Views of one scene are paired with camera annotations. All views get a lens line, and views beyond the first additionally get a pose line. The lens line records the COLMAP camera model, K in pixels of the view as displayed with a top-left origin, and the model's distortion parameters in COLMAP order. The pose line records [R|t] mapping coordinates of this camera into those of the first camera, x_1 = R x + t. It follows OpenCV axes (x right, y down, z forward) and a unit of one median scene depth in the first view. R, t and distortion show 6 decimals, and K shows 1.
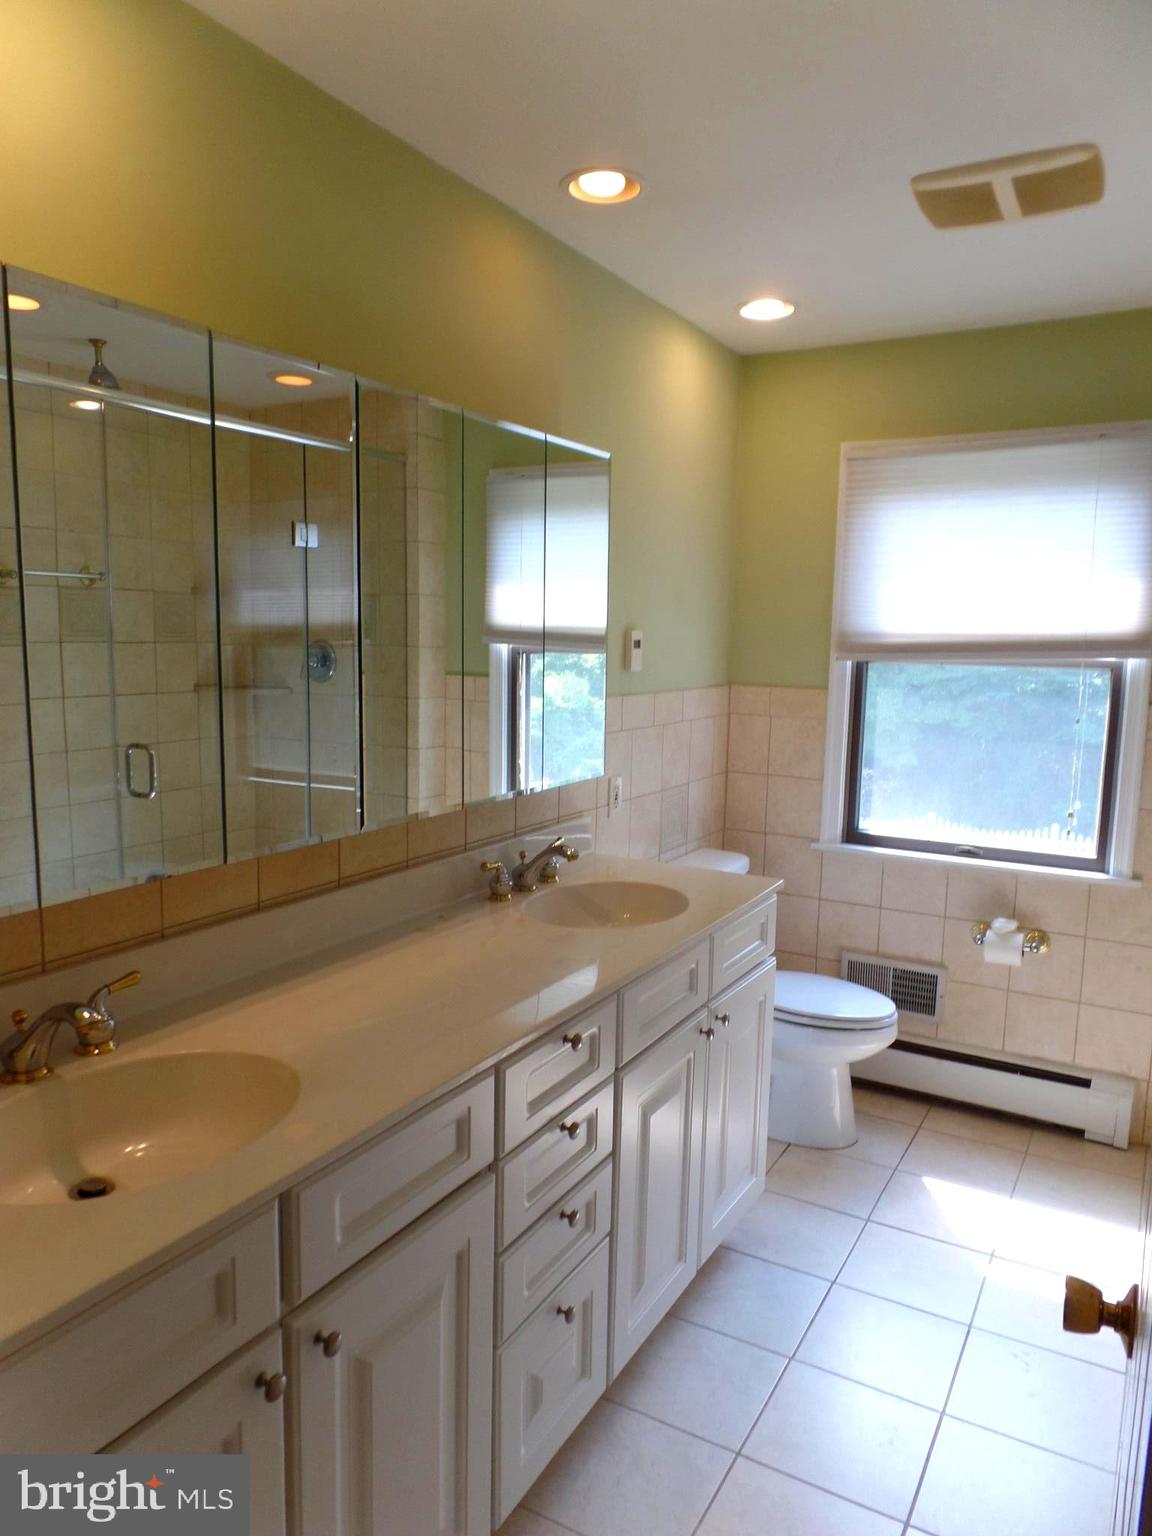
lens RADIAL K [[1057.8, 0, 574.2], [0, 1057.8, 766.1], [0, 0, 1]] dist [0.002049, -0.005350]
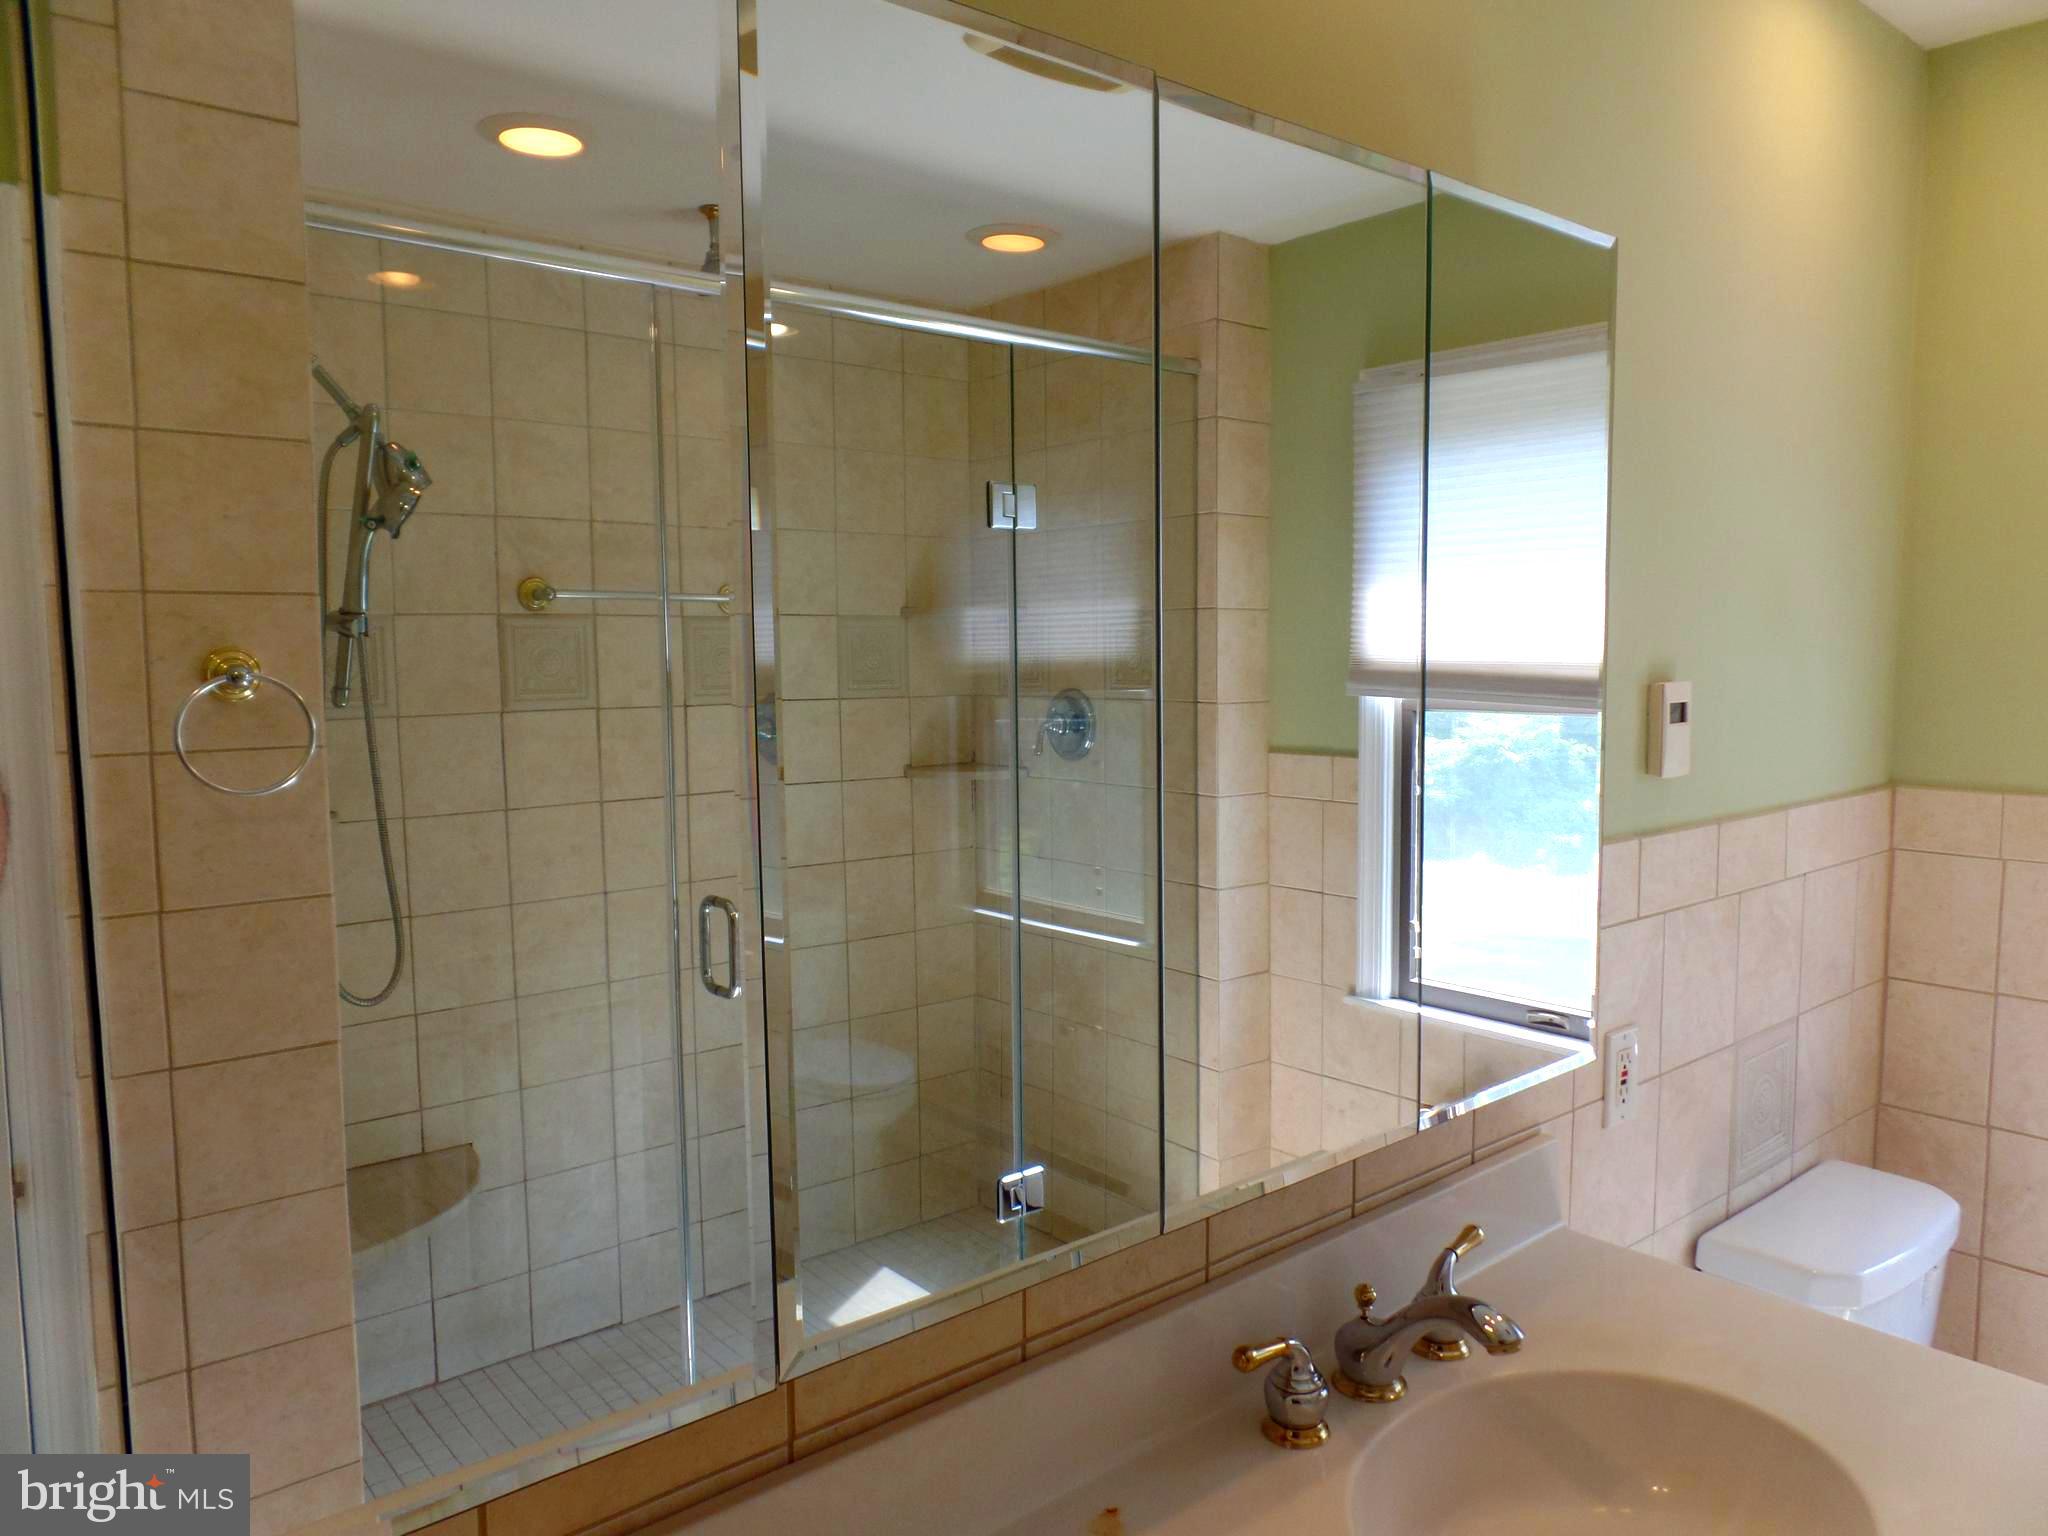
lens RADIAL K [[1410.4, 0, 1033.9], [0, 1410.4, 766.6], [0, 0, 1]] dist [0.002049, -0.005350]
pose [[0.940408, 0.006178, -0.339991, 0.007119], [-0.020259, 0.999077, -0.037882, -0.055264], [0.339443, 0.042513, 0.939665, 0.313381]]
